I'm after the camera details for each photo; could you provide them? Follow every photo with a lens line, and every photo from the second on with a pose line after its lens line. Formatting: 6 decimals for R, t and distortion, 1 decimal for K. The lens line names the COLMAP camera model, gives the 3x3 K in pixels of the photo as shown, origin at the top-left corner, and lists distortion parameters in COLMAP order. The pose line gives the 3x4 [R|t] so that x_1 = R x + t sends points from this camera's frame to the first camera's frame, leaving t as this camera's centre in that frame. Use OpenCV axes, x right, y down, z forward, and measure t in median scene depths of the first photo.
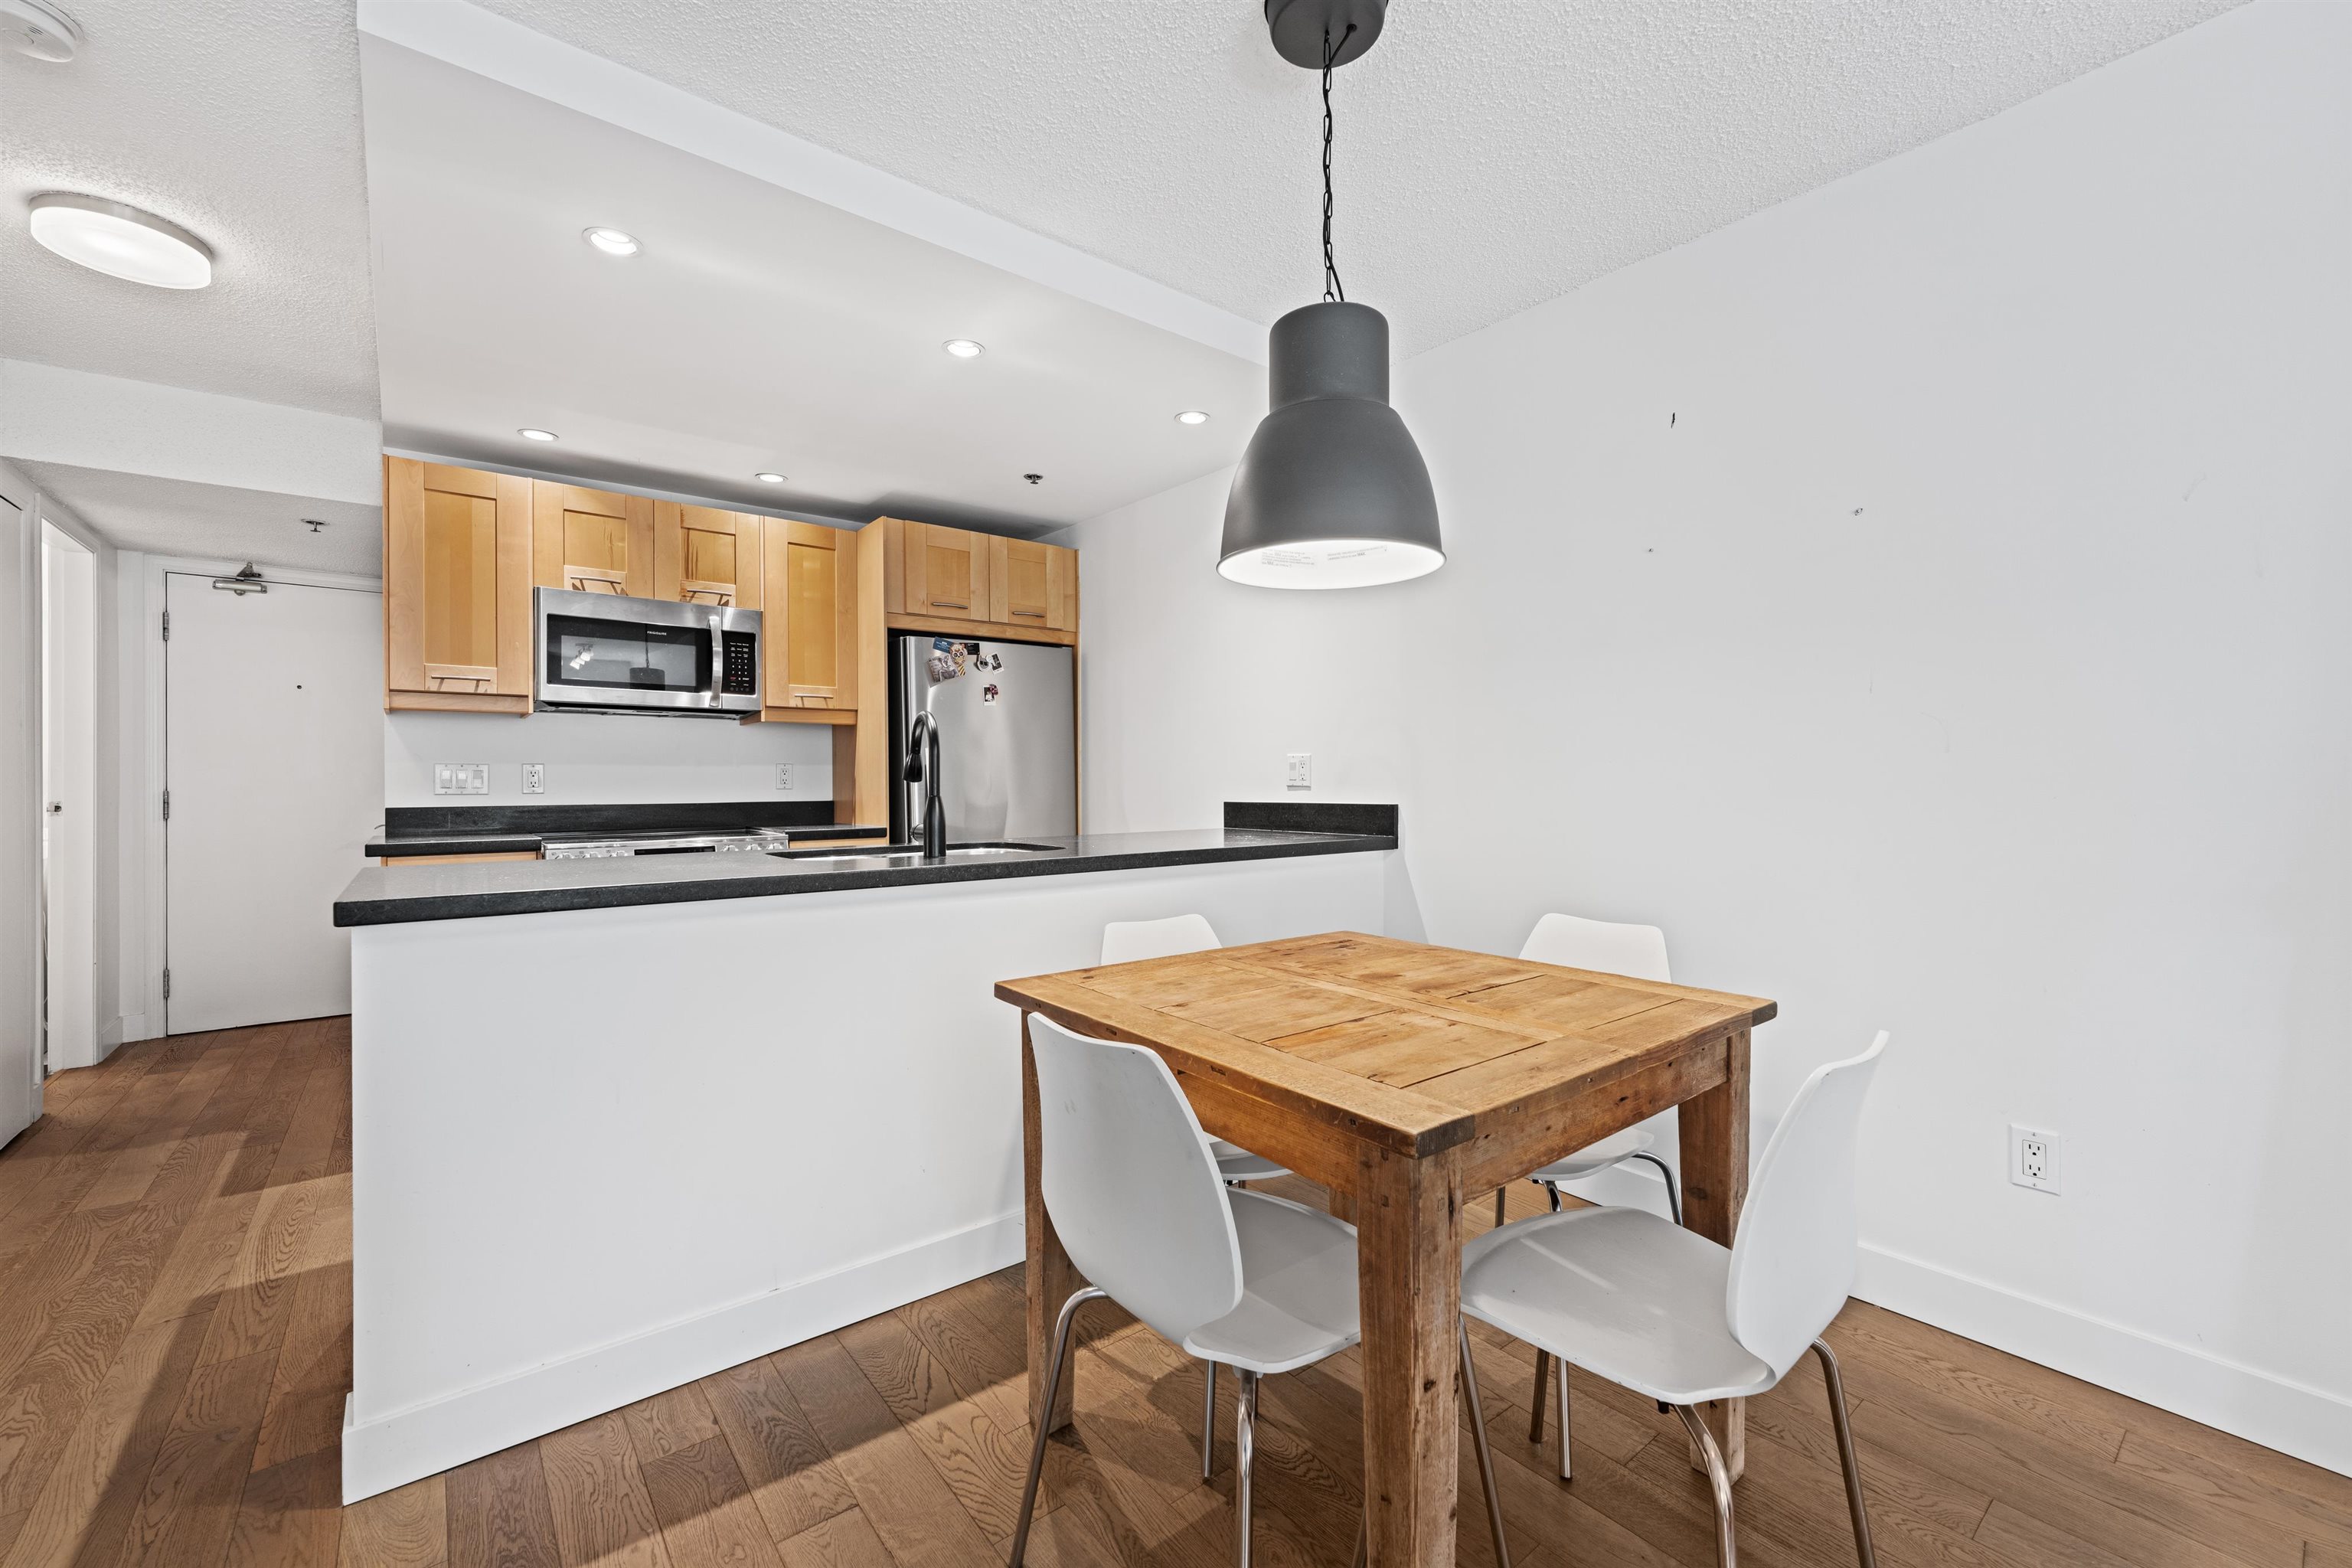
lens RADIAL K [[957.7, 0, 1195.1], [0, 957.7, 783.1], [0, 0, 1]] dist [0.000829, -0.000569]
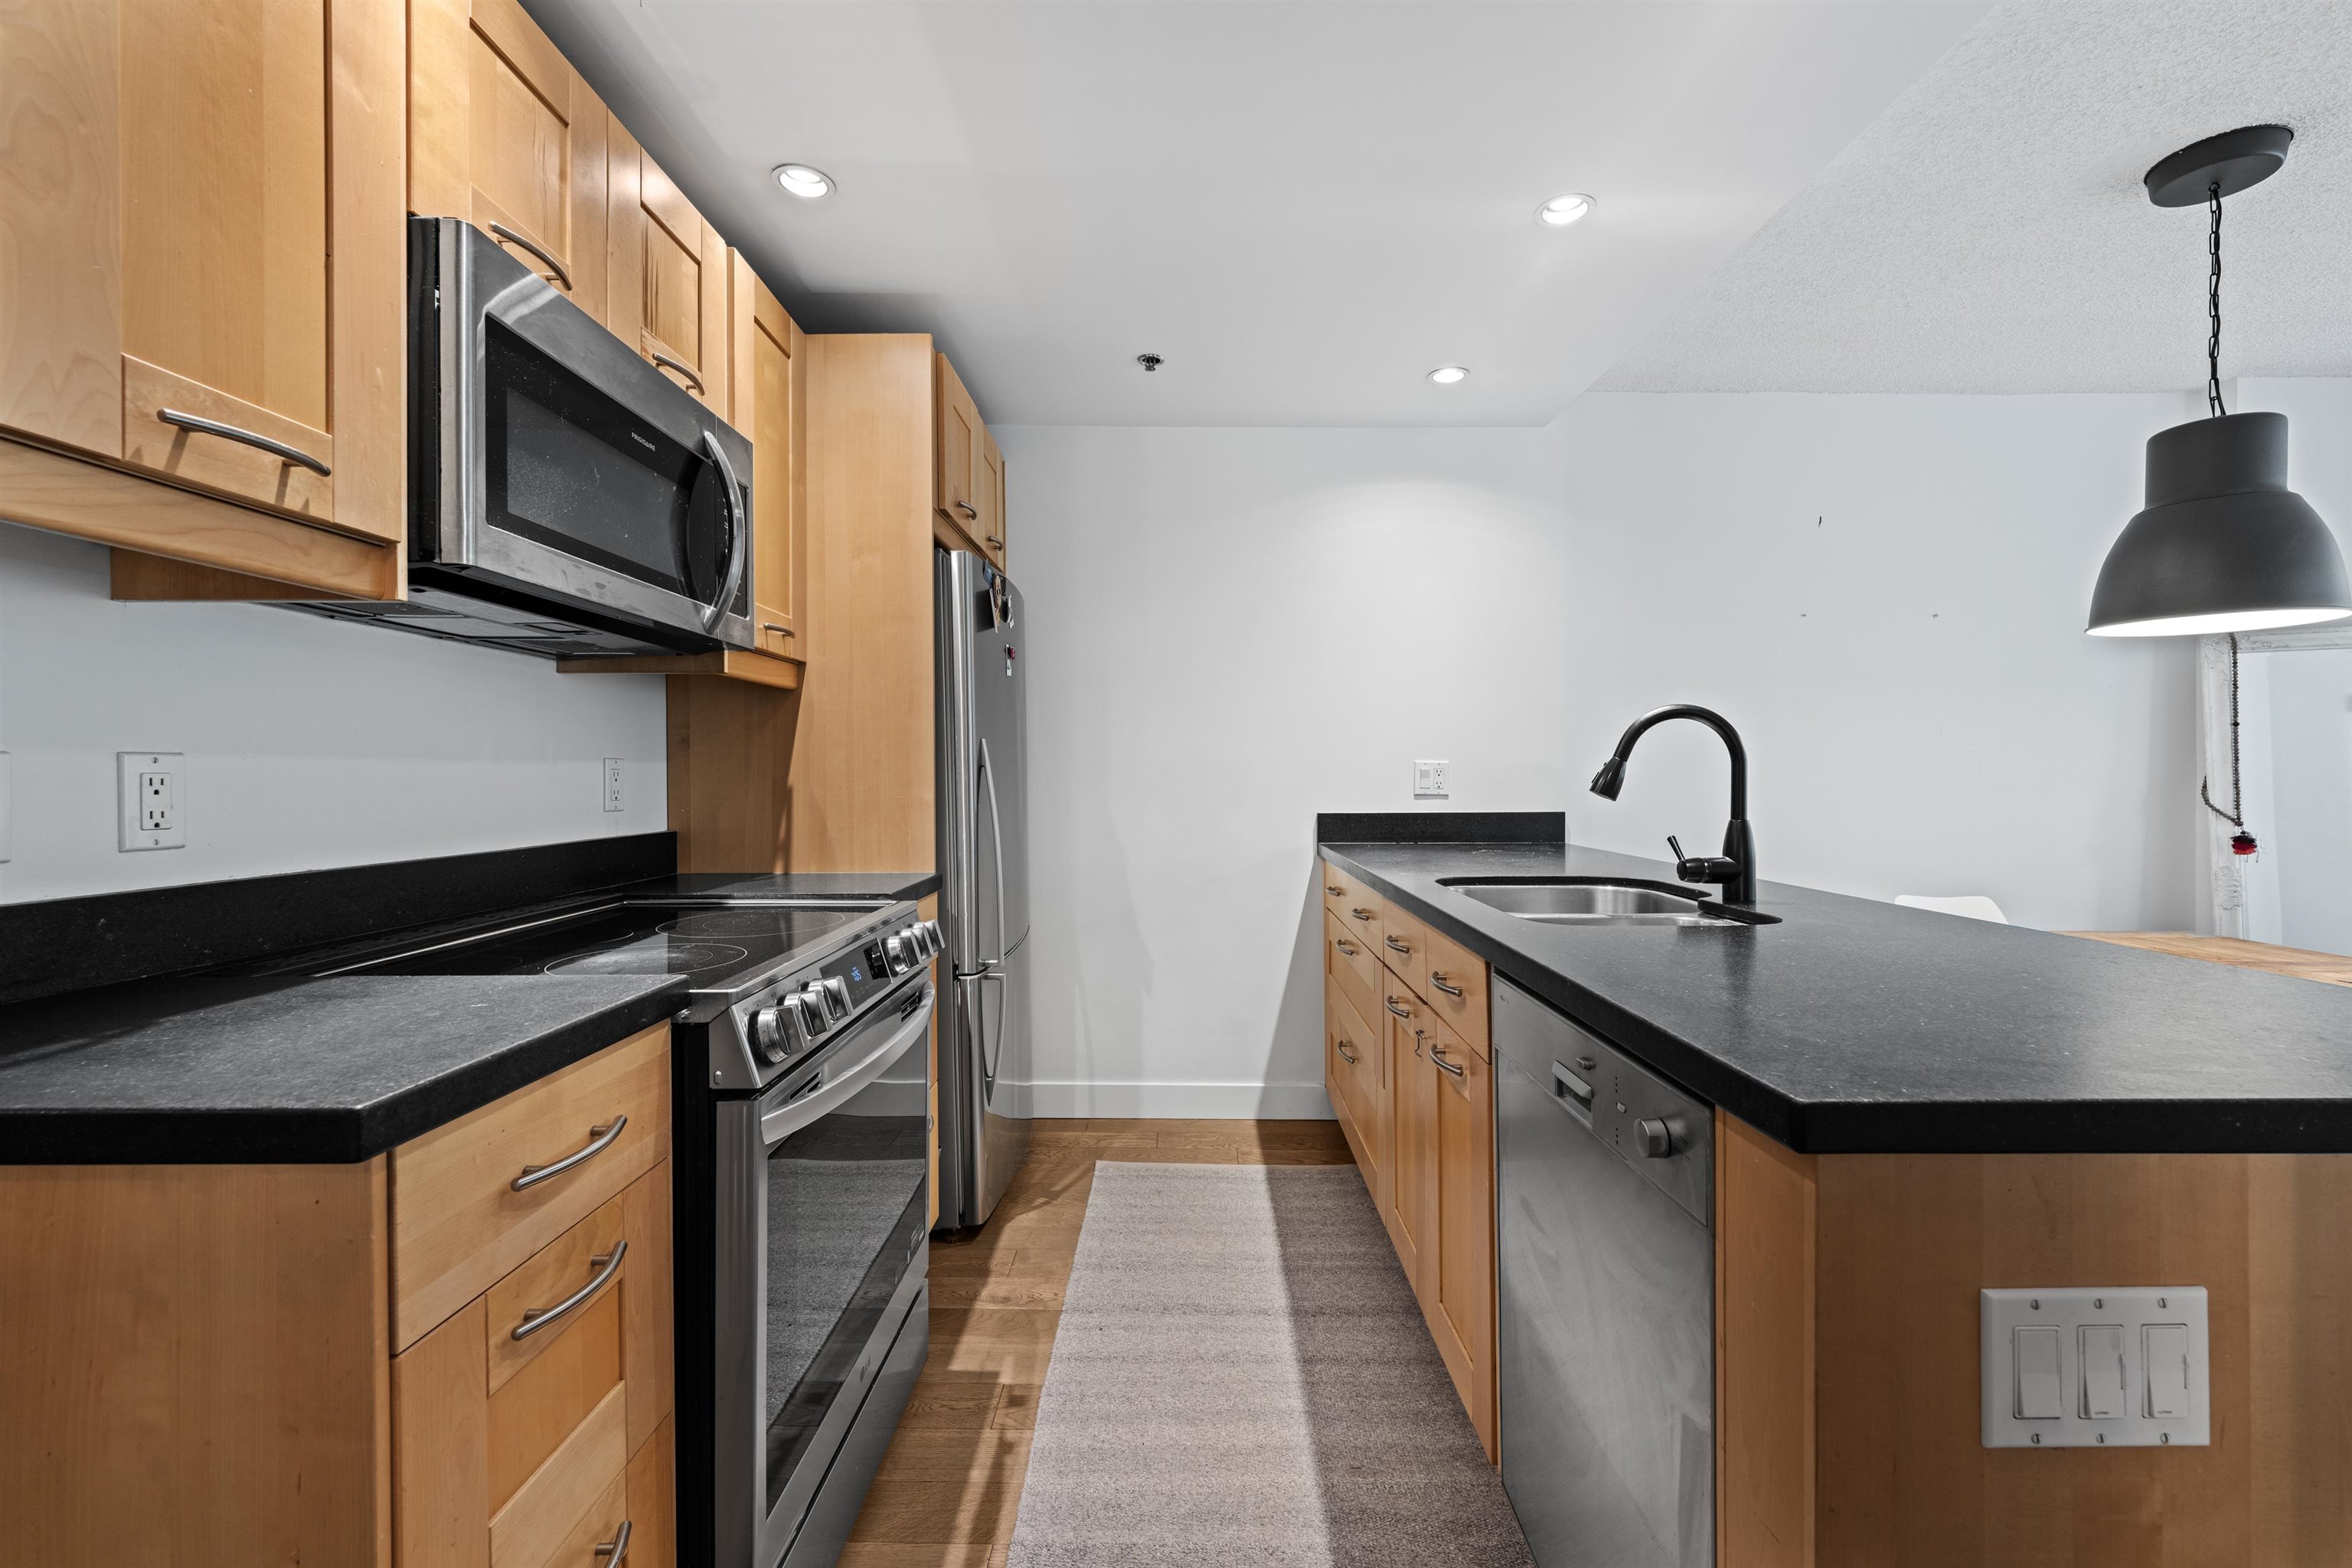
lens RADIAL K [[957.7, 0, 1180.6], [0, 957.7, 780.6], [0, 0, 1]] dist [0.000829, -0.000569]
pose [[0.630702, -0.002304, 0.776022, -0.696987], [-0.000065, 0.999995, 0.003021, -0.012192], [-0.776025, -0.001956, 0.630699, 0.531777]]
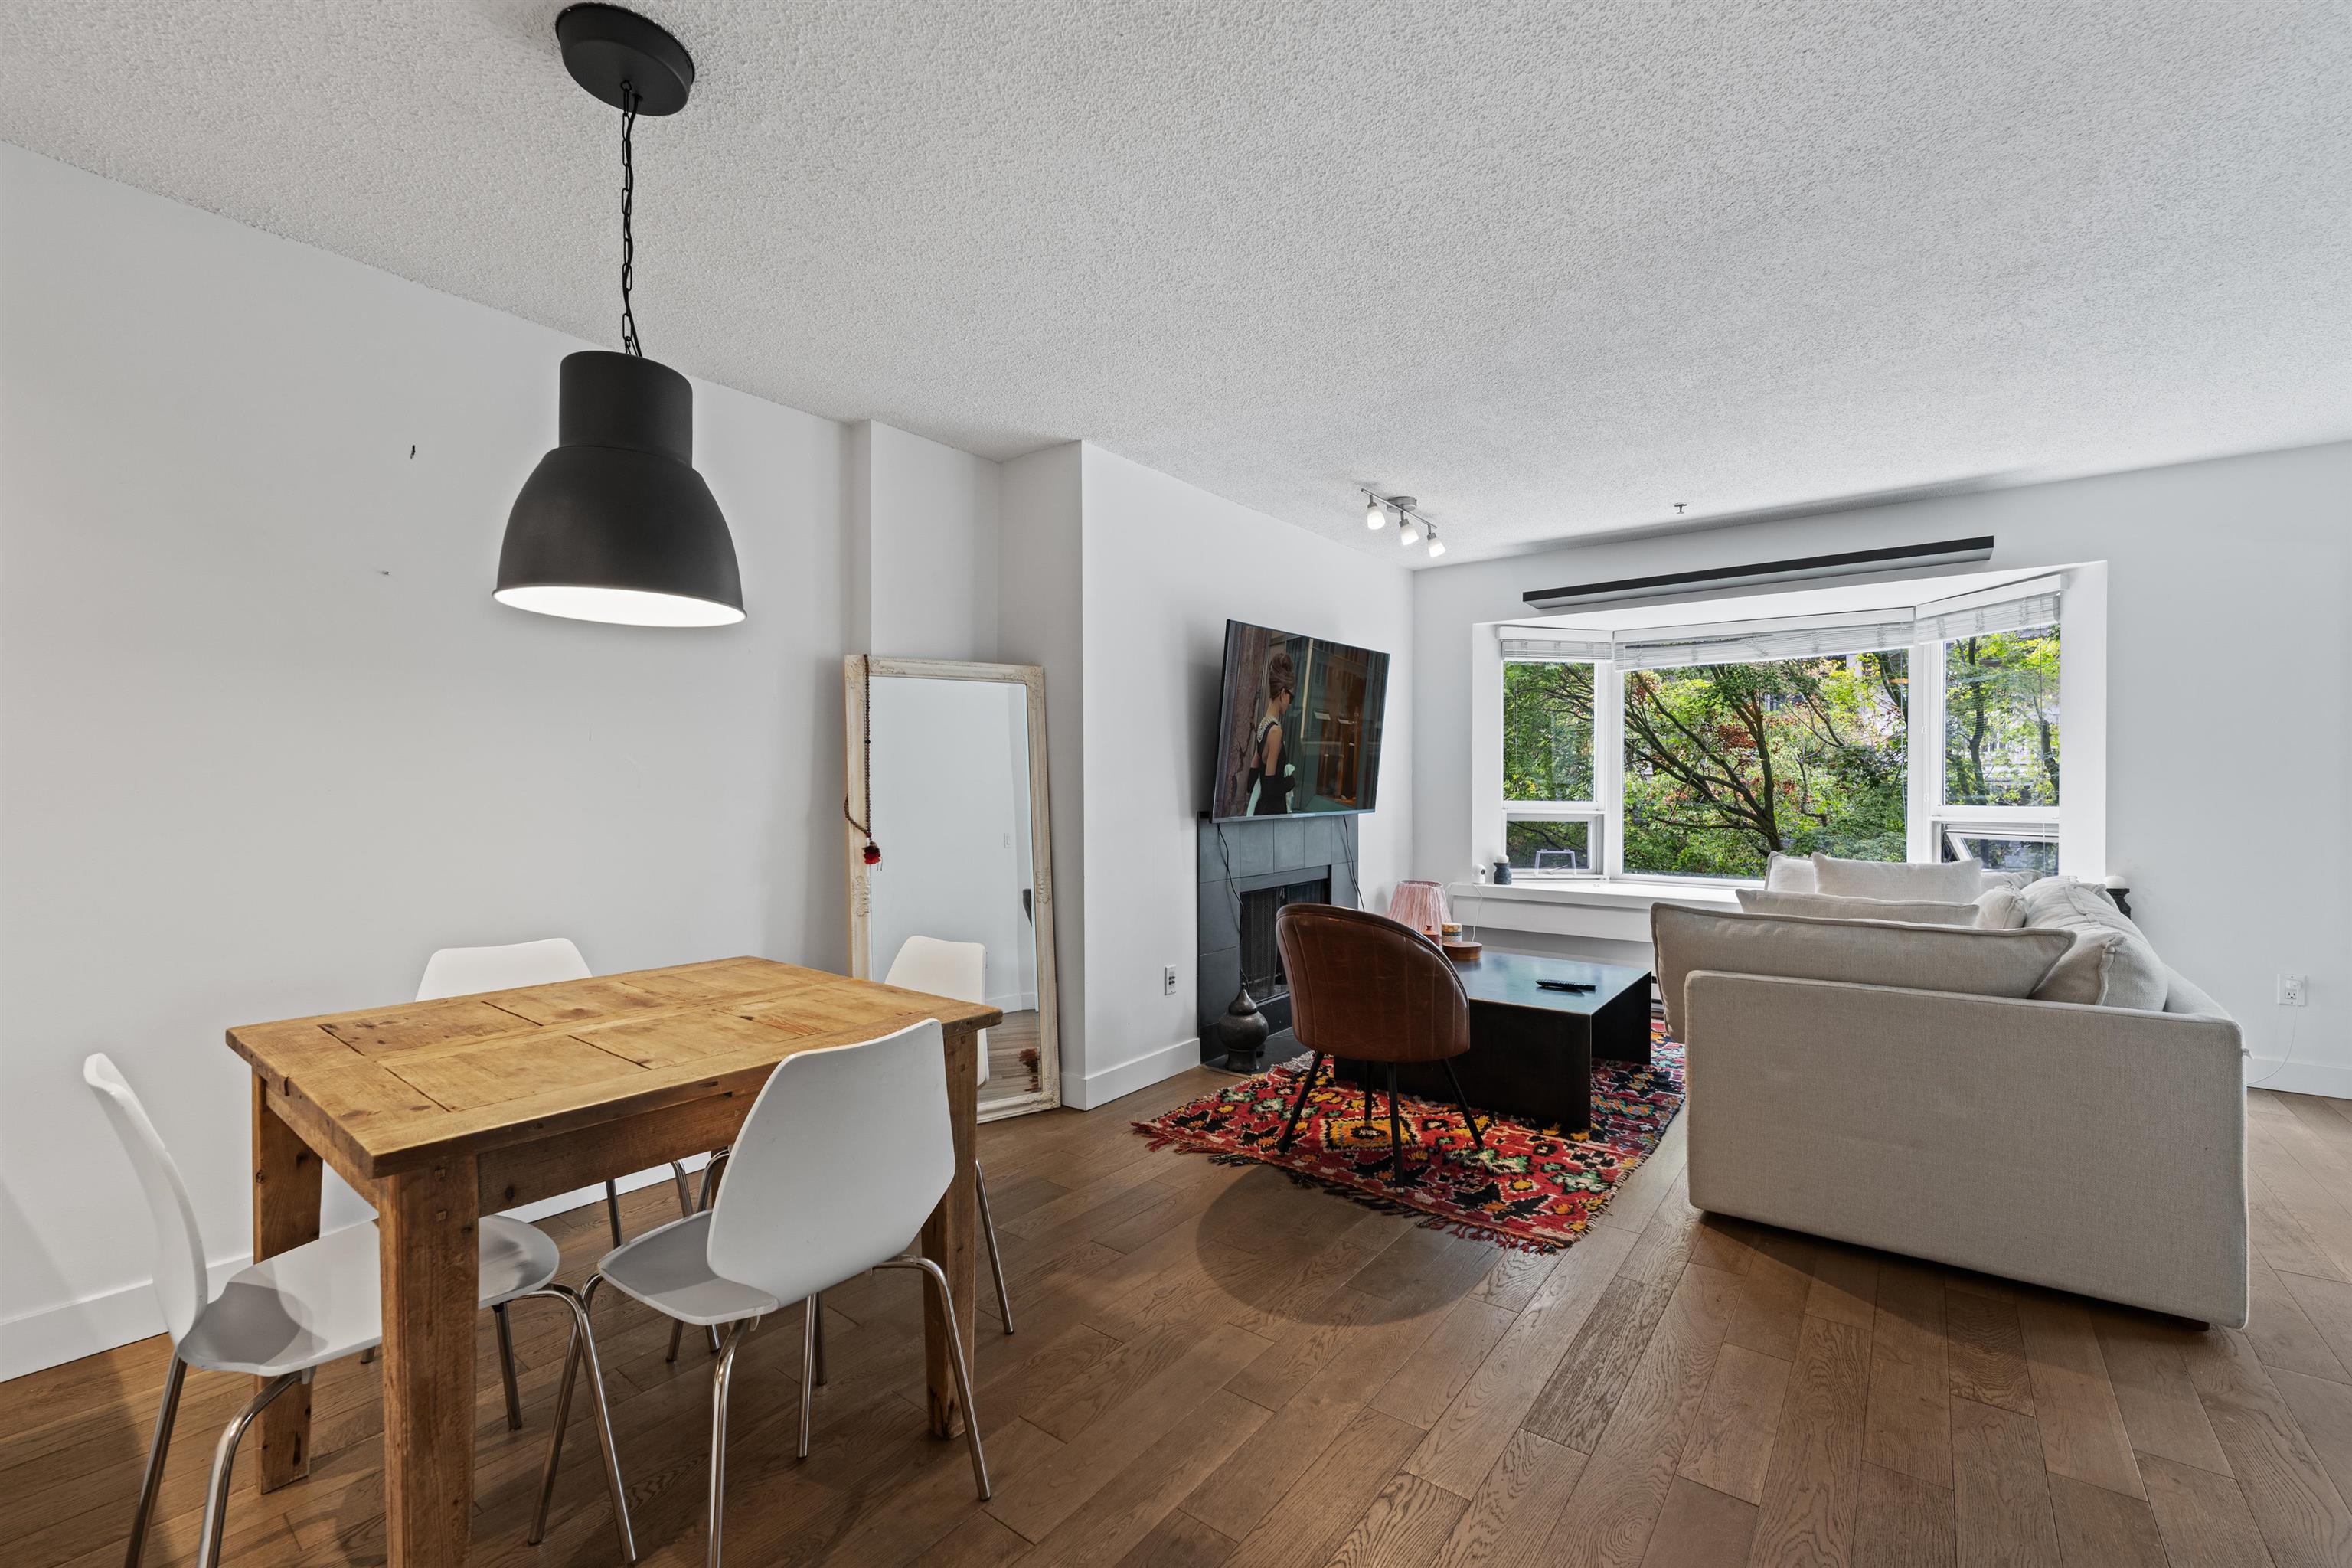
lens RADIAL K [[957.7, 0, 1182.5], [0, 957.7, 791.8], [0, 0, 1]] dist [0.000829, -0.000569]
pose [[-0.232251, -0.000034, 0.972656, -0.420545], [0.002684, 0.999996, 0.000676, -0.012047], [-0.972652, 0.002768, -0.232250, 0.281885]]
